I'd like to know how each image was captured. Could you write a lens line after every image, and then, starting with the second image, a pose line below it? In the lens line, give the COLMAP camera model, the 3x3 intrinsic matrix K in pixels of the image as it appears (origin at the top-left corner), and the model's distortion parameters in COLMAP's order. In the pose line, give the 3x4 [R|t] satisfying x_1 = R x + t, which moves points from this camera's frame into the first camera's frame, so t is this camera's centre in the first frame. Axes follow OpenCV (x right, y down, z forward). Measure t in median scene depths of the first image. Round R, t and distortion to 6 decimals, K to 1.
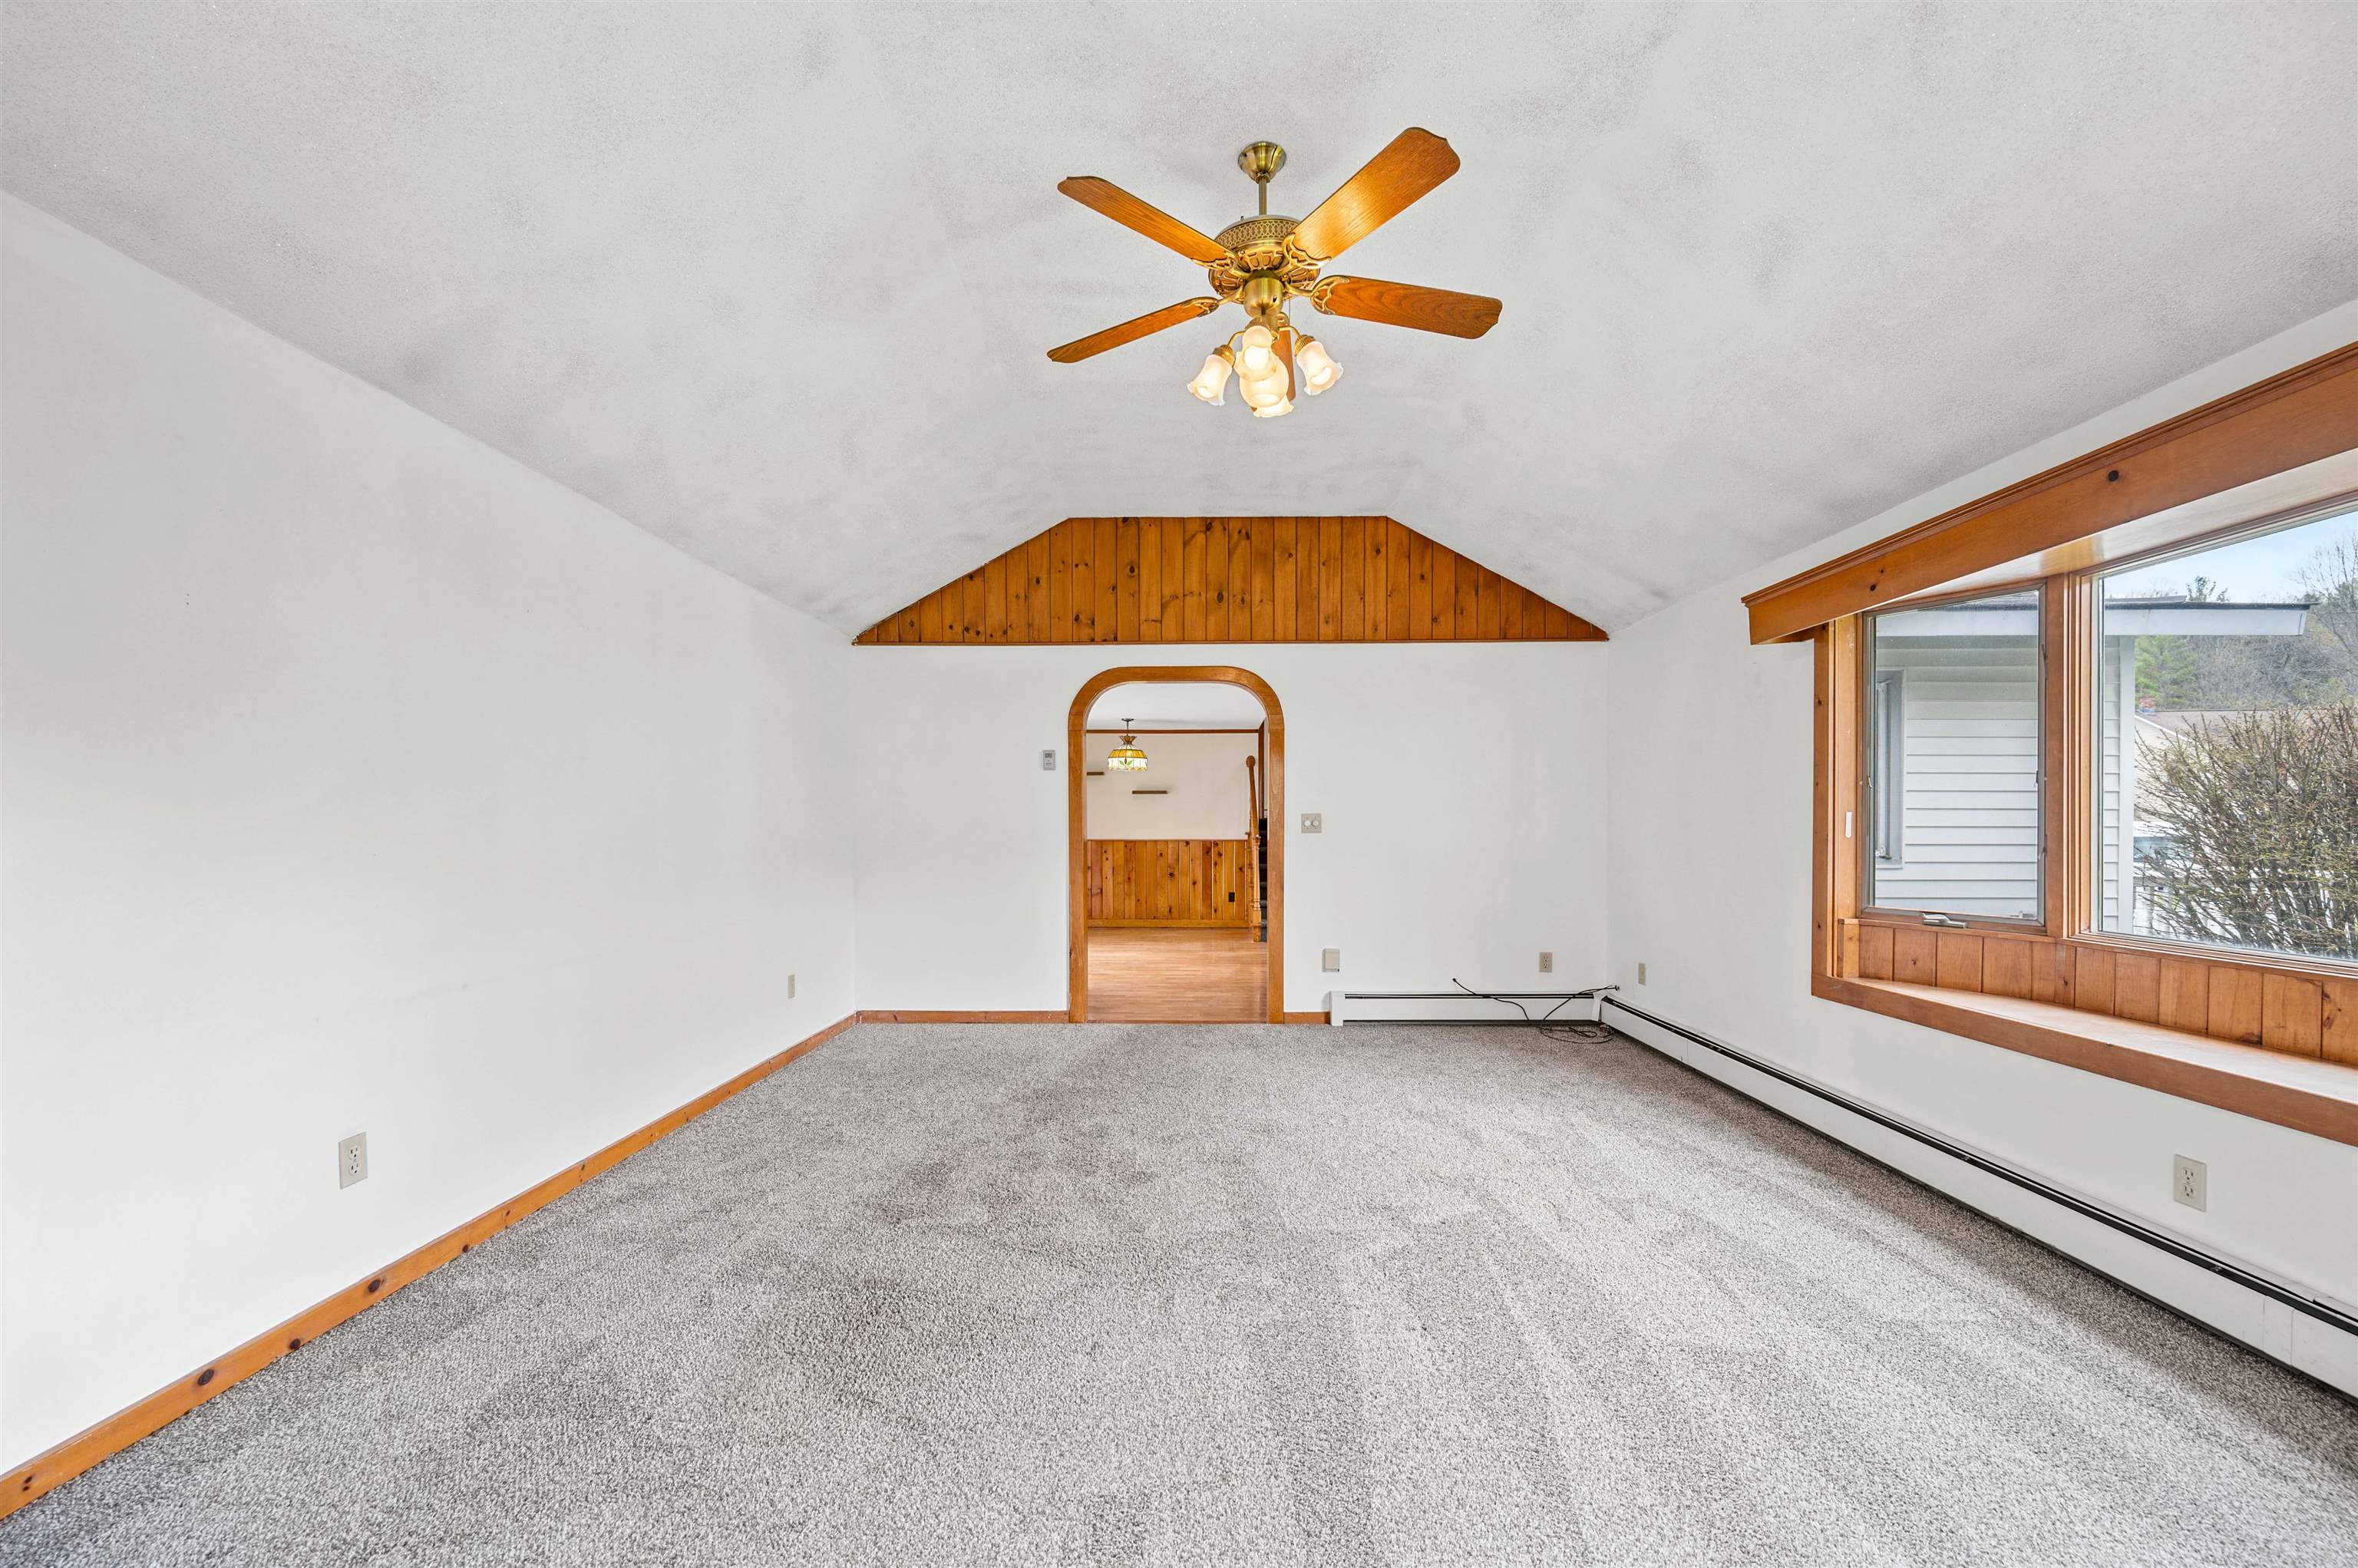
lens RADIAL K [[938.6, 0, 1185.7], [0, 938.6, 818.3], [0, 0, 1]] dist [-0.000955, -0.000344]
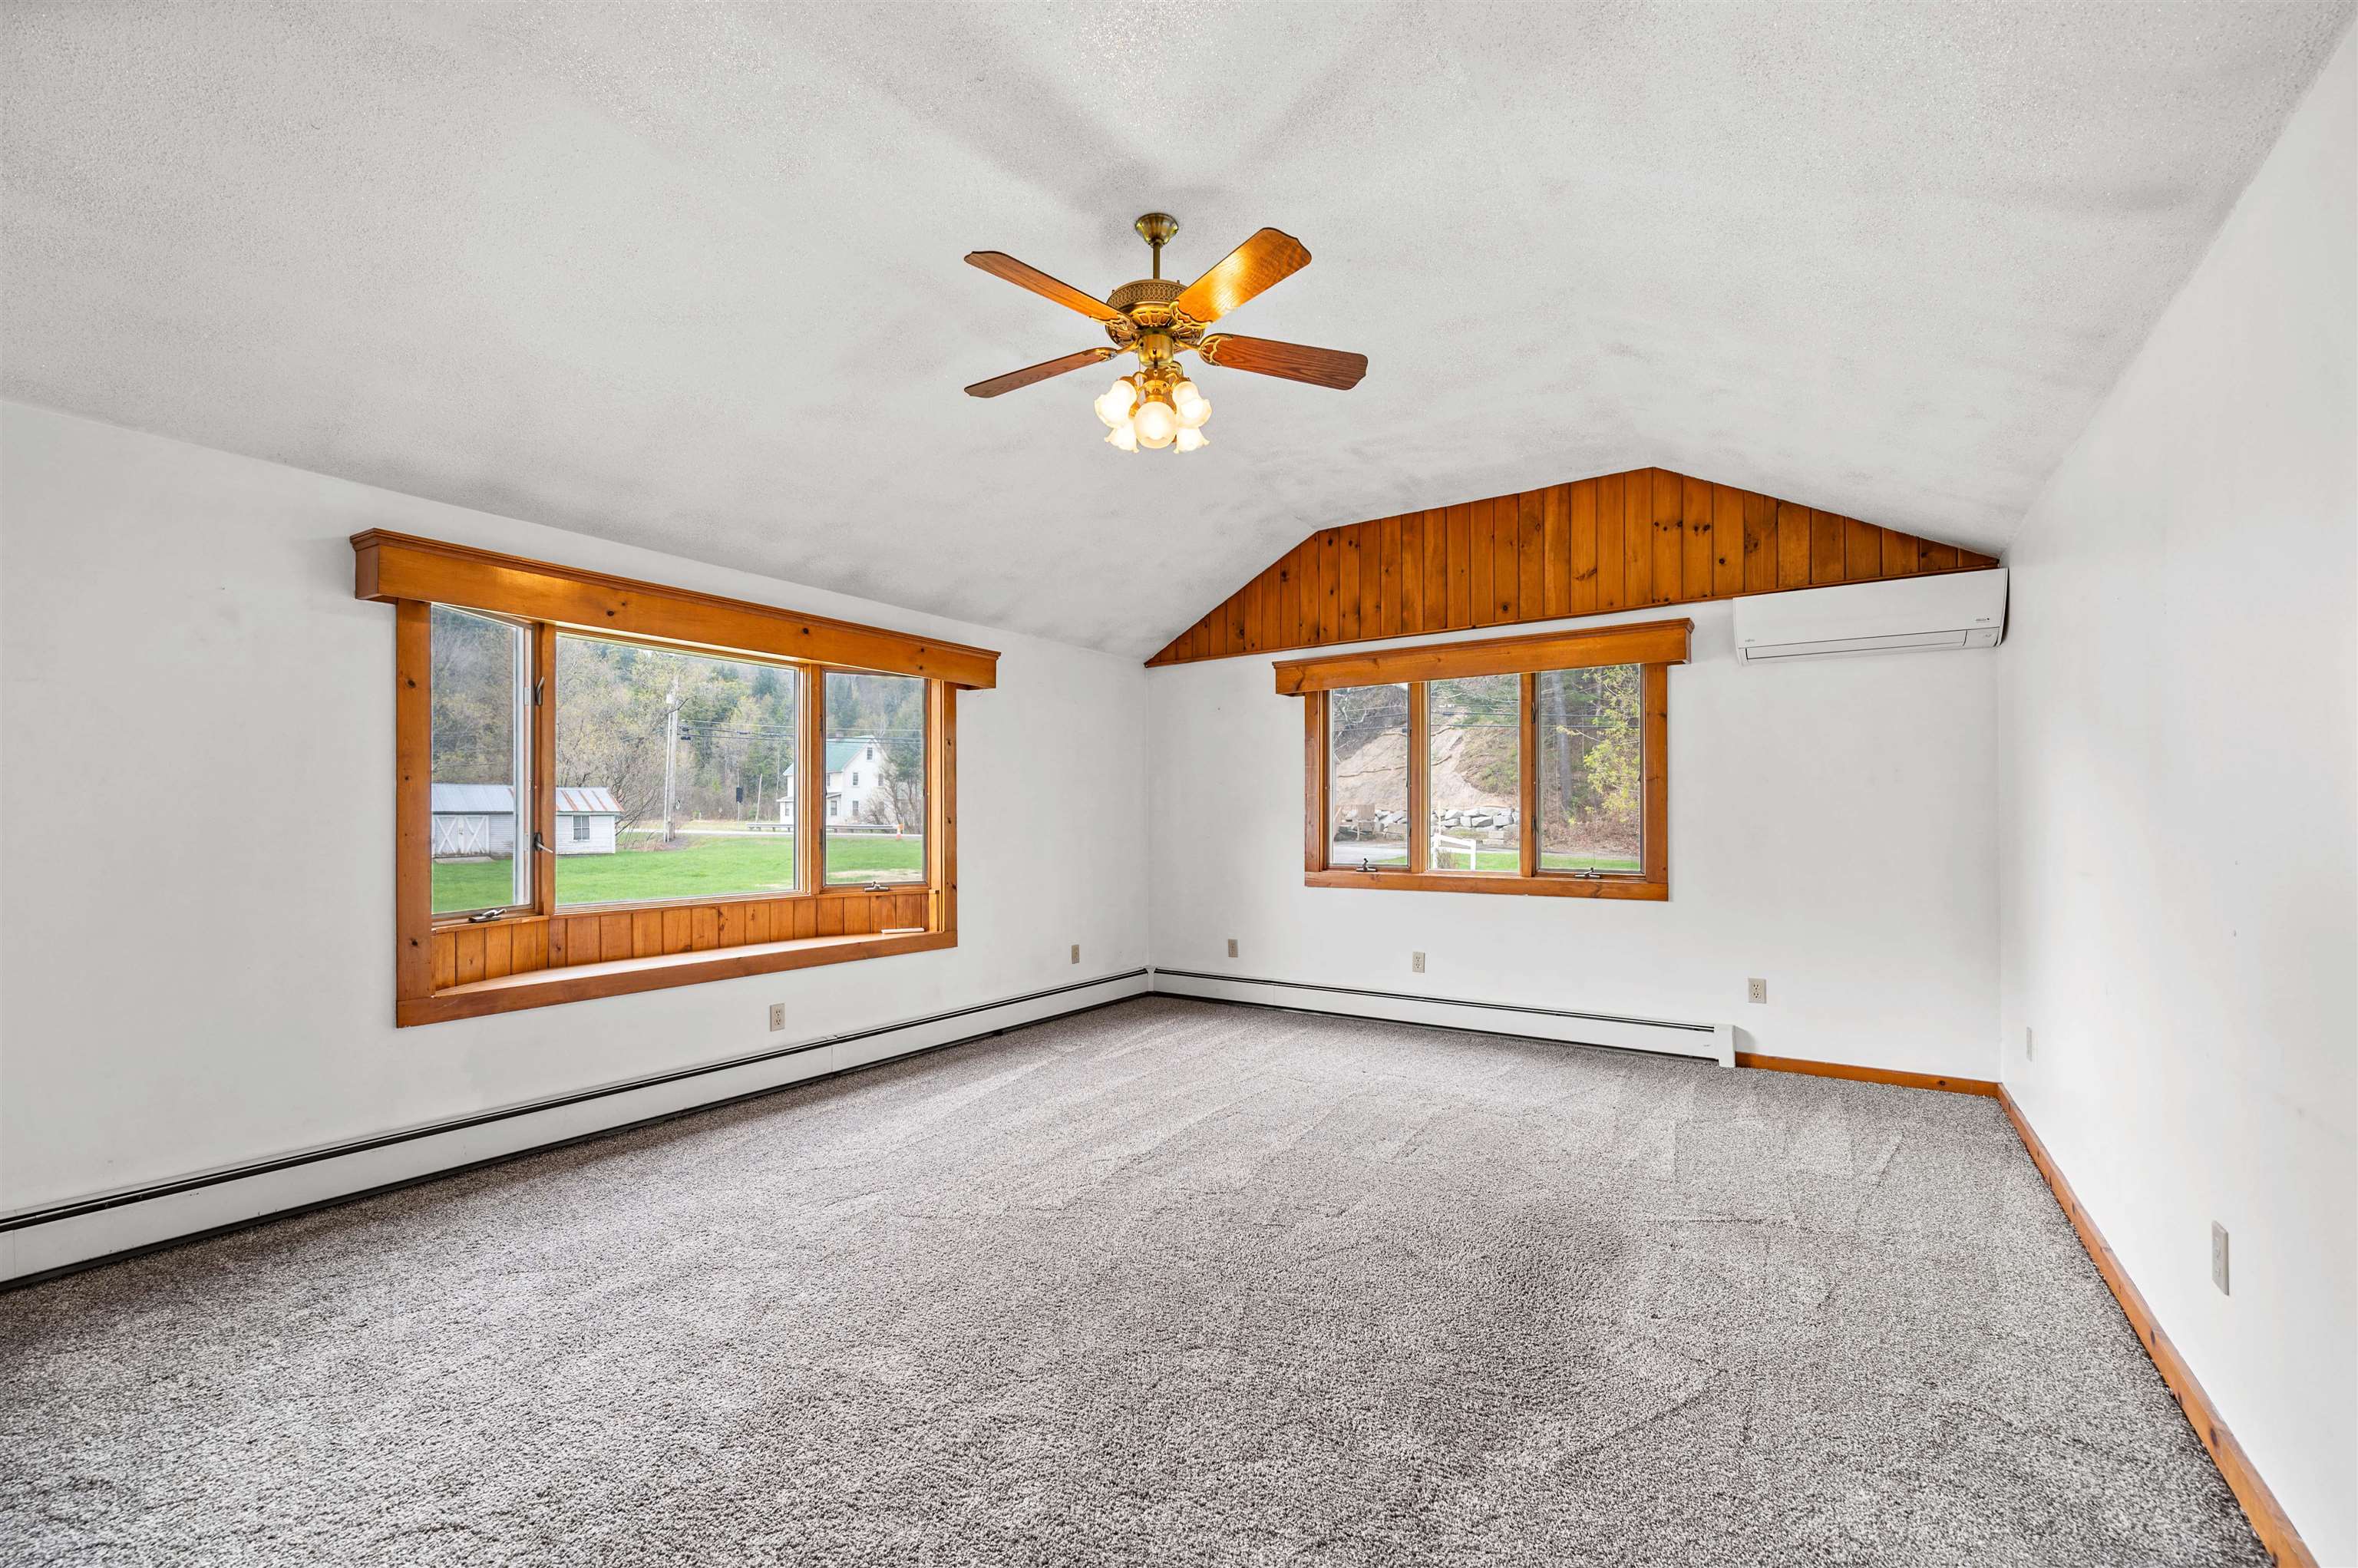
lens RADIAL K [[938.6, 0, 1185.7], [0, 938.6, 818.3], [0, 0, 1]] dist [-0.000955, -0.000344]
pose [[-0.835091, -0.002463, 0.550107, -0.555513], [-0.005209, 0.999981, -0.003431, -0.001780], [-0.550088, -0.005731, -0.835087, 1.892115]]
